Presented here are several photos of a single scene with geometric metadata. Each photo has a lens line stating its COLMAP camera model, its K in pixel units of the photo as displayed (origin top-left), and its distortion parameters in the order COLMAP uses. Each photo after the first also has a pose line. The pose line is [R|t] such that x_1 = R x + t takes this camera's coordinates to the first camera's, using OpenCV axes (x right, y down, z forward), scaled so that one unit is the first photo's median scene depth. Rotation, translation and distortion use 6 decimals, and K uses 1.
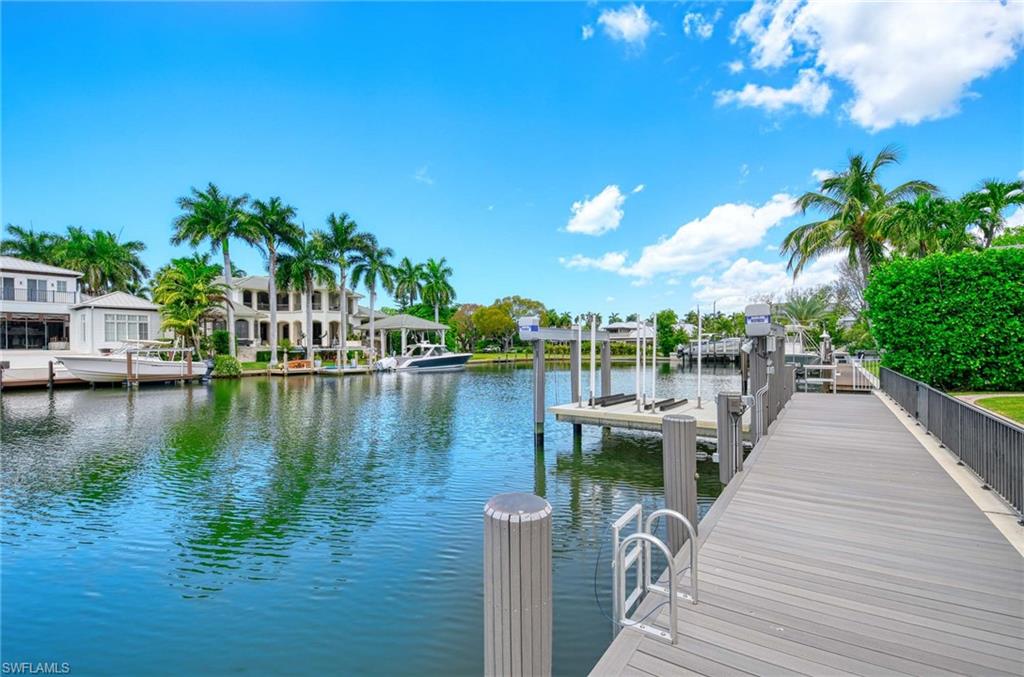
lens RADIAL K [[444.7, 0, 565.0], [0, 444.7, 356.1], [0, 0, 1]] dist [-0.026281, -0.004372]
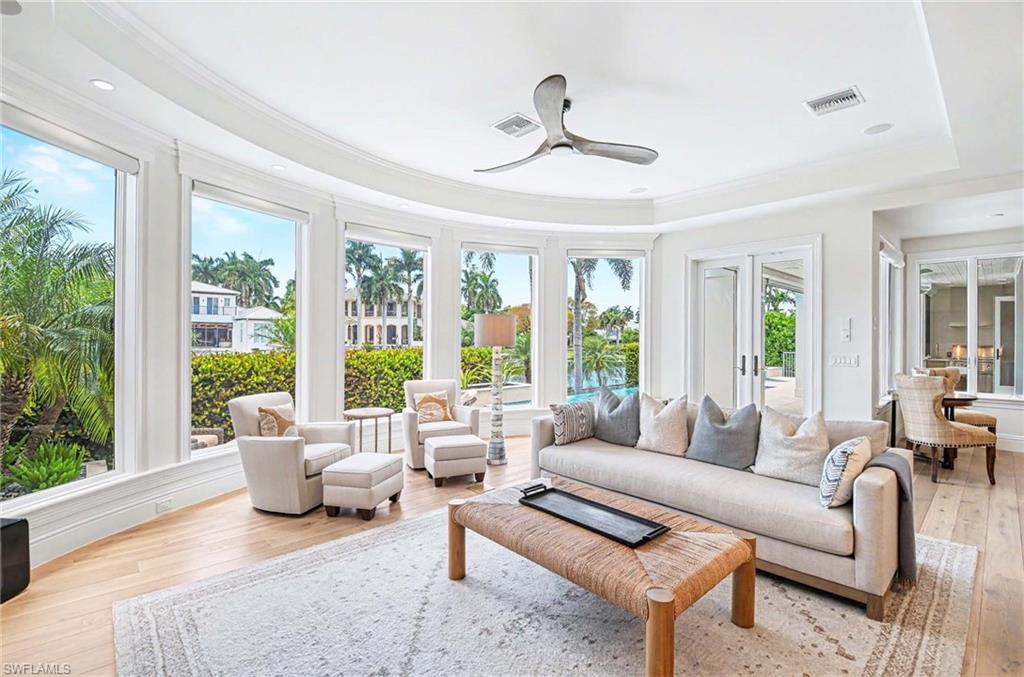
lens RADIAL K [[461.6, 0, 511.3], [0, 461.6, 340.6], [0, 0, 1]] dist [-0.019567, -0.003992]
pose [[0.957738, 0.009571, -0.287483, 0.157794], [-0.015295, 0.999727, -0.017670, -0.020486], [0.287236, 0.021320, 0.957623, -0.179363]]
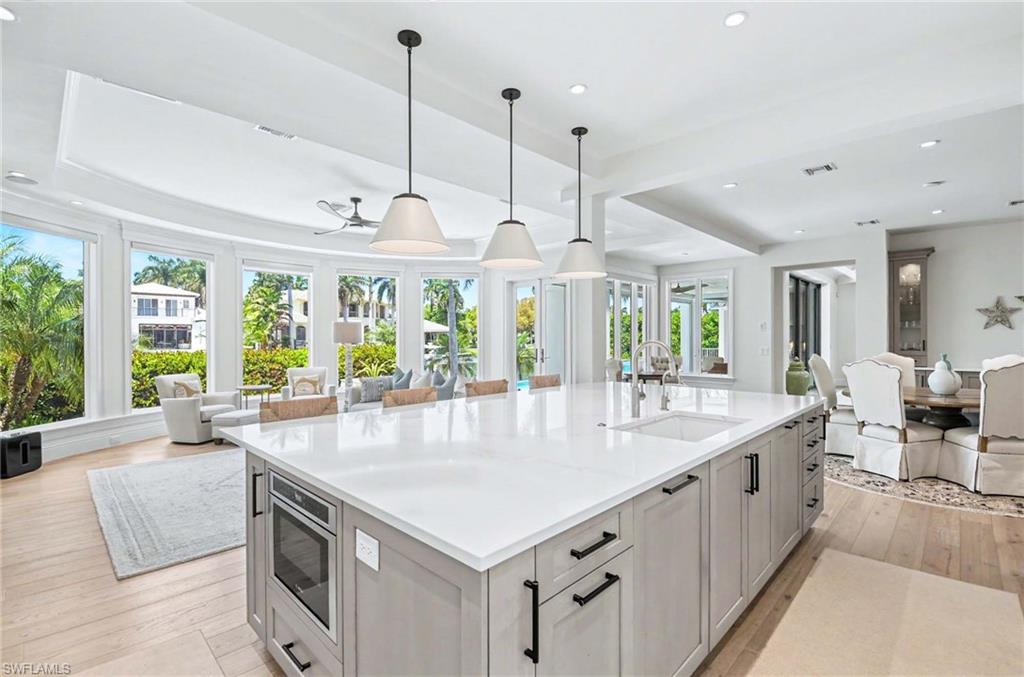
lens RADIAL K [[461.6, 0, 506.9], [0, 461.6, 342.7], [0, 0, 1]] dist [-0.019567, -0.003992]
pose [[0.971342, 0.003872, -0.237654, 0.204665], [-0.007156, 0.999890, -0.012956, -0.019786], [0.237578, 0.014285, 0.971263, -0.211650]]
